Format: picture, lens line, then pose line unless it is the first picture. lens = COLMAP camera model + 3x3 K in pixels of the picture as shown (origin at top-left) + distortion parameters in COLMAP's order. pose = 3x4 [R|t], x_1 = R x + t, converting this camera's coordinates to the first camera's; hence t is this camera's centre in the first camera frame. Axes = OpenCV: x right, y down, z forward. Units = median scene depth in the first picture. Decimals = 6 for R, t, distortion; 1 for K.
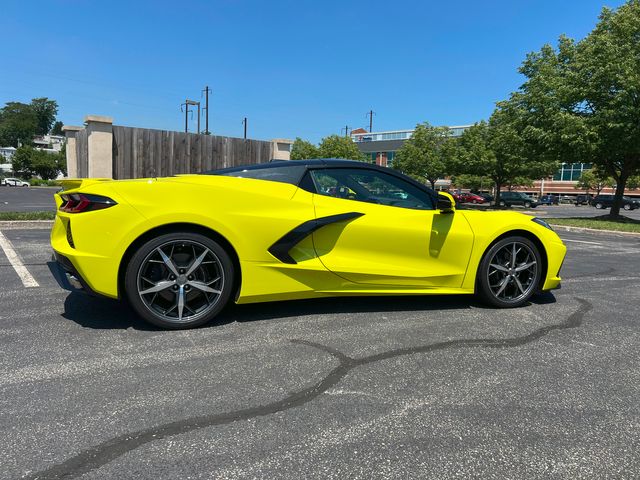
lens RADIAL K [[484.6, 0, 321.0], [0, 484.6, 246.3], [0, 0, 1]] dist [0.049400, -0.055181]
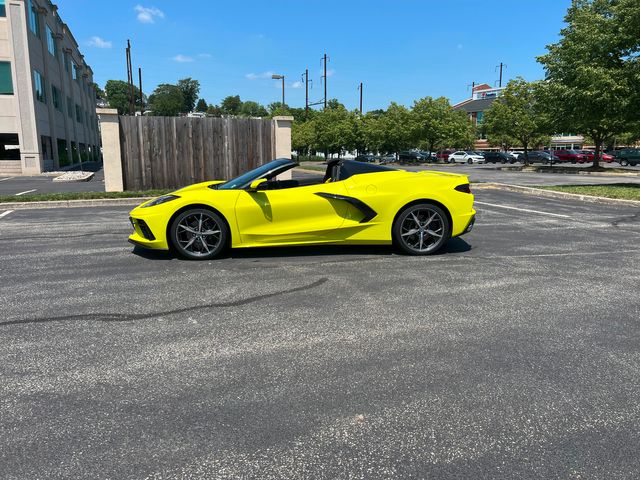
lens RADIAL K [[484.6, 0, 323.3], [0, 484.6, 246.8], [0, 0, 1]] dist [0.049400, -0.055181]
pose [[0.965024, 0.010251, -0.261961, 0.271986], [0.008656, 0.997444, 0.070919, -0.013402], [0.262018, -0.070707, 0.962469, -0.004184]]
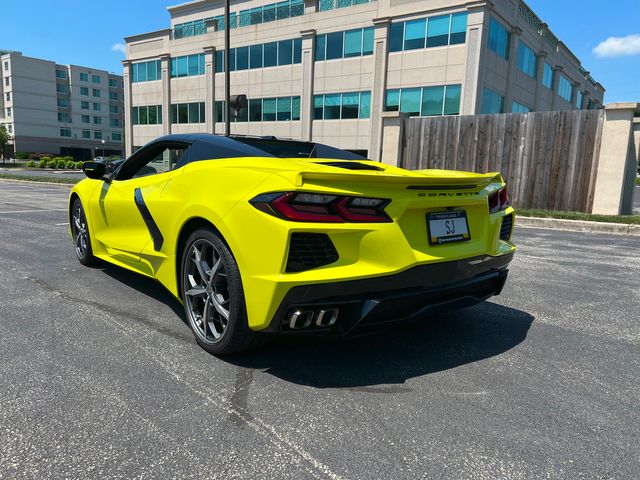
lens RADIAL K [[484.6, 0, 320.8], [0, 484.6, 244.9], [0, 0, 1]] dist [0.049400, -0.055181]
pose [[0.306816, 0.119655, -0.944217, 0.426814], [-0.127347, 0.988307, 0.083861, -0.035136], [0.943211, 0.094514, 0.318466, 0.416011]]
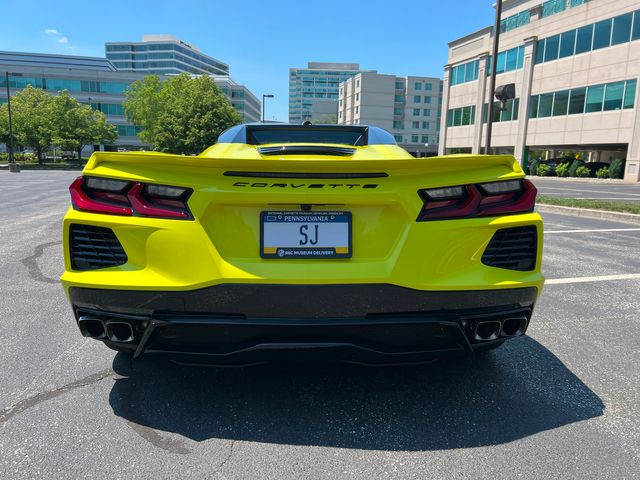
lens RADIAL K [[484.6, 0, 319.9], [0, 484.6, 244.9], [0, 0, 1]] dist [0.049400, -0.055181]
pose [[-0.328354, 0.115947, -0.937411, 0.383619], [-0.139114, 0.975678, 0.169409, -0.050483], [0.934254, 0.186033, -0.304238, 0.553737]]
